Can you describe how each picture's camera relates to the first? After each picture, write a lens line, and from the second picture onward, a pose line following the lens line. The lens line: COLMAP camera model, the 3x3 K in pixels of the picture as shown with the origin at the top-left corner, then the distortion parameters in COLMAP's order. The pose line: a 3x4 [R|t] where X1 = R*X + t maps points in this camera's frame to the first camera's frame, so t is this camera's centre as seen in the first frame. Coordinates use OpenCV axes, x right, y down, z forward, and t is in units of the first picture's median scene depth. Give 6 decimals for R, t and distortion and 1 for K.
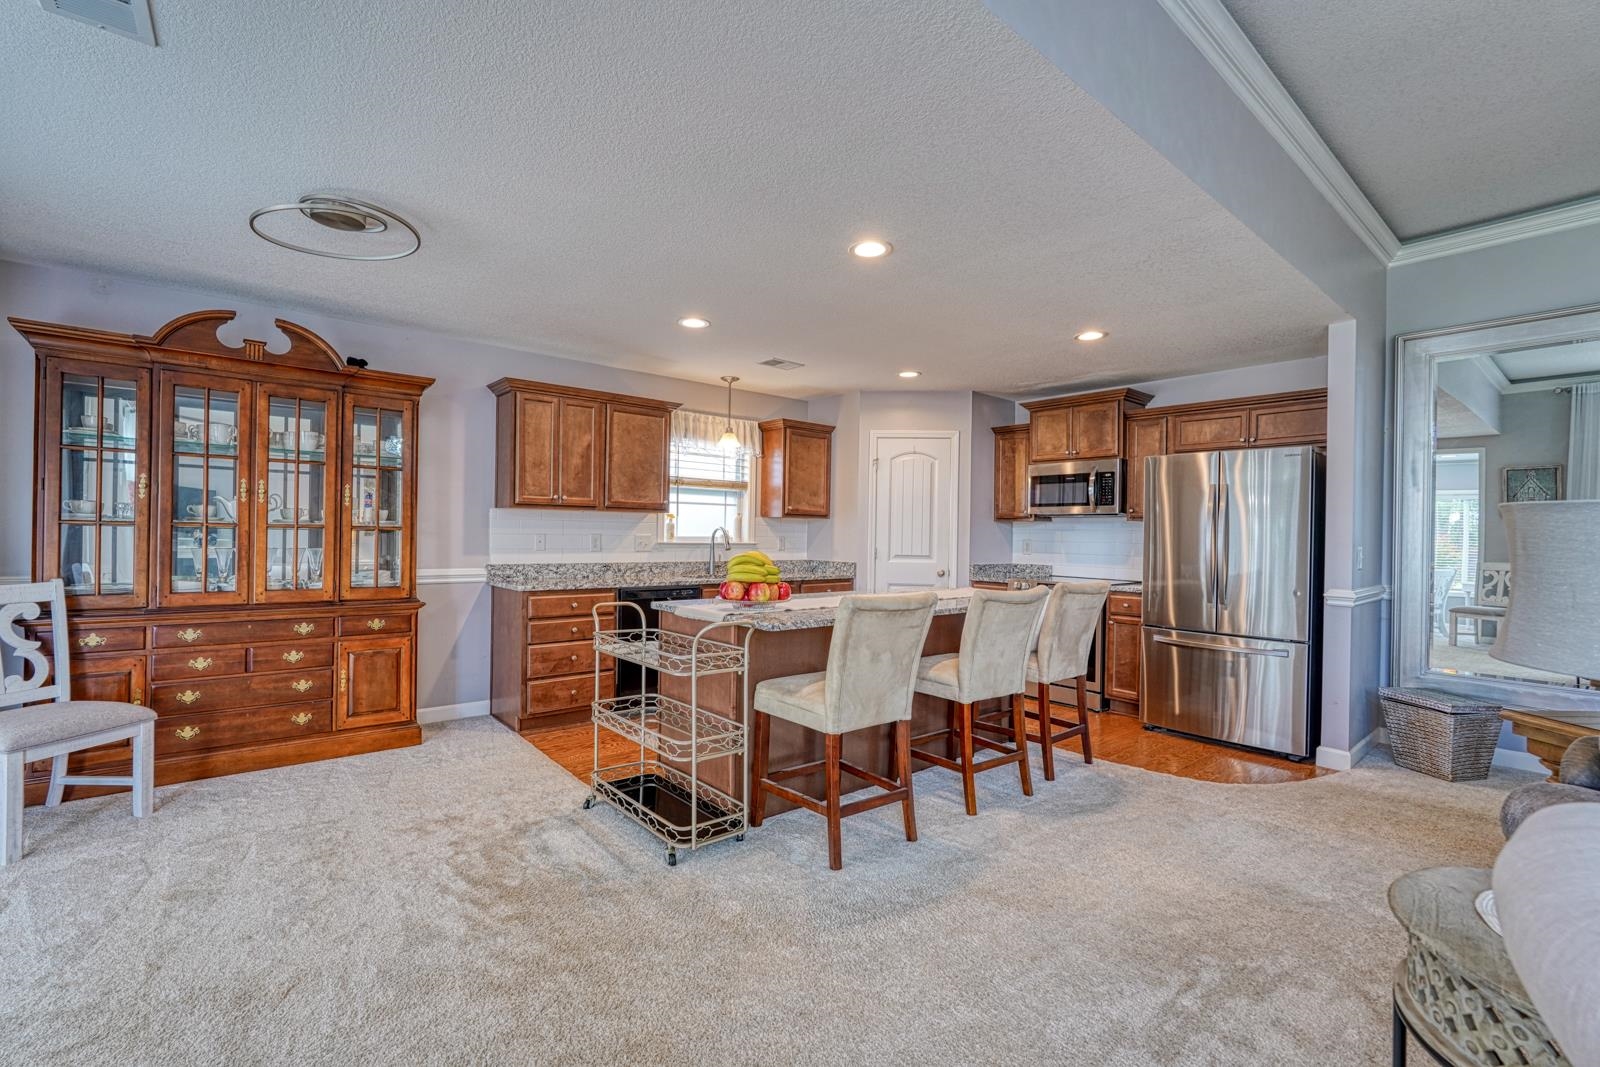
lens RADIAL K [[700.5, 0, 801.1], [0, 700.5, 539.2], [0, 0, 1]] dist [-0.014890, 0.006532]
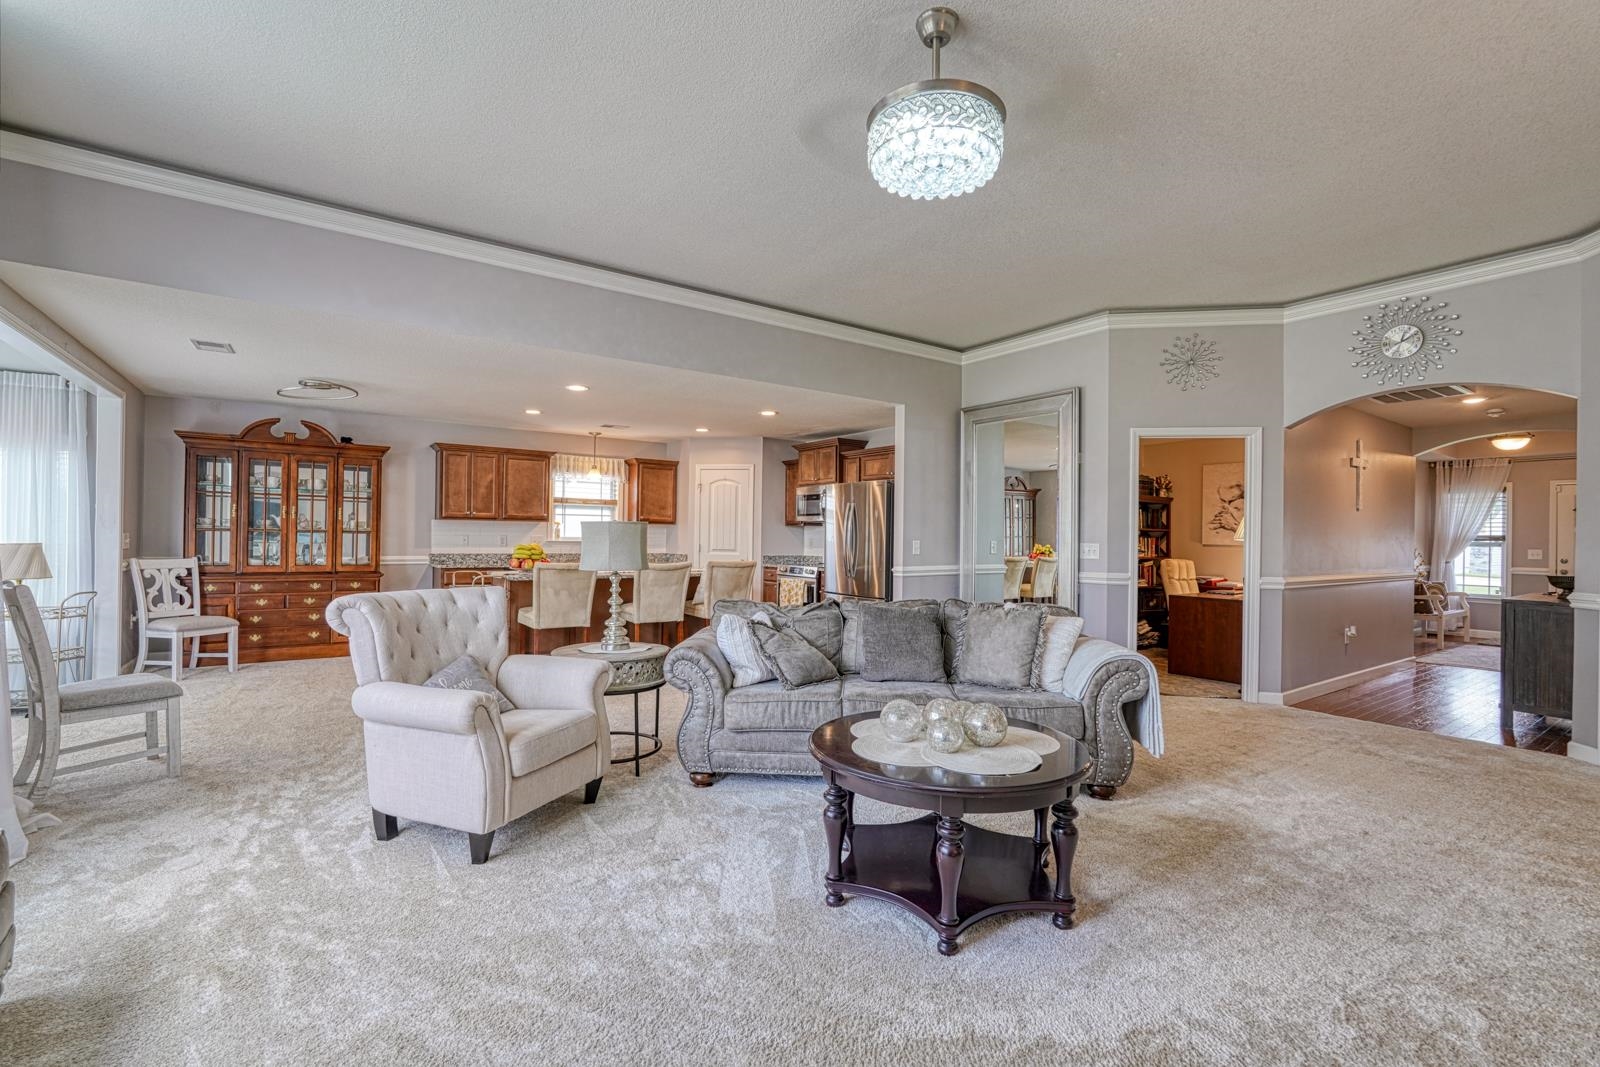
lens RADIAL K [[700.5, 0, 802.5], [0, 700.5, 535.9], [0, 0, 1]] dist [-0.014890, 0.006532]
pose [[0.996464, -0.002913, -0.083964, 0.693720], [0.002078, 0.999948, -0.010028, 0.015282], [0.083989, 0.009818, 0.996418, -0.698455]]
